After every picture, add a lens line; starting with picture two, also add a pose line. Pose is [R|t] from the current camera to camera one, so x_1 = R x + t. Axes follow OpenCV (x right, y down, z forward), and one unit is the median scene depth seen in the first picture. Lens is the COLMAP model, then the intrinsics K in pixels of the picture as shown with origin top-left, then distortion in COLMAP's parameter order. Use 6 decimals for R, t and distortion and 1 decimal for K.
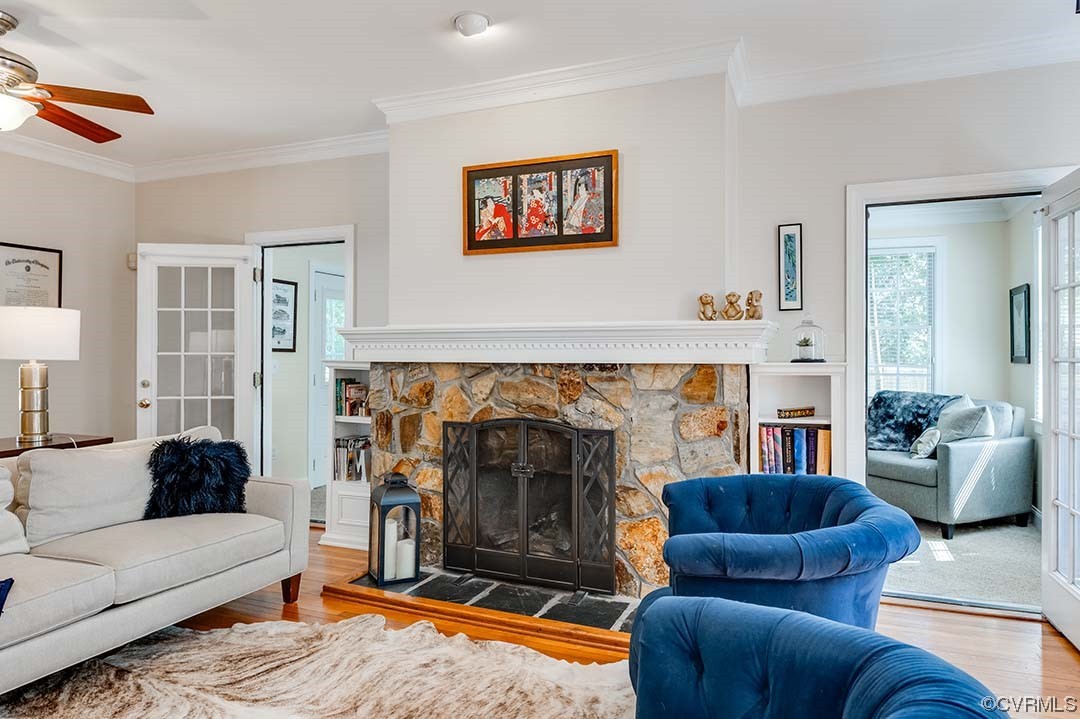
lens RADIAL K [[680.1, 0, 540.6], [0, 680.1, 349.2], [0, 0, 1]] dist [0.002219, -0.005793]
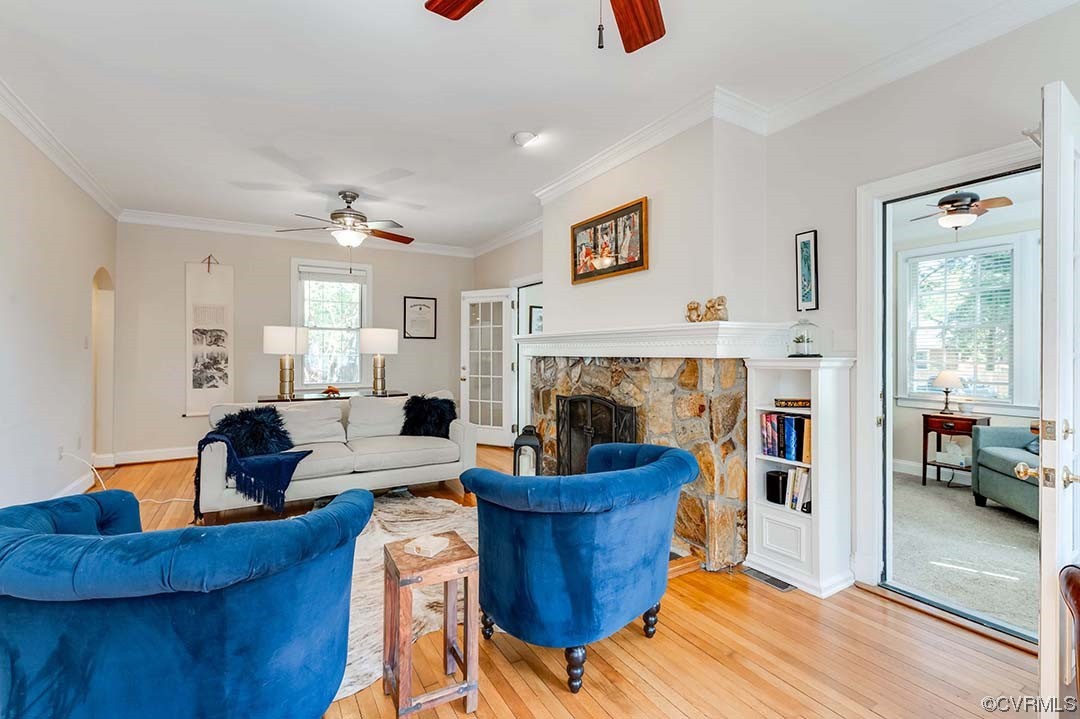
lens RADIAL K [[480.1, 0, 536.9], [0, 480.1, 351.2], [0, 0, 1]] dist [-0.000451, -0.000935]
pose [[0.796755, -0.001646, -0.604300, 0.513700], [0.002933, 0.999995, 0.001142, 0.006981], [0.604295, -0.002683, 0.796756, 0.124120]]
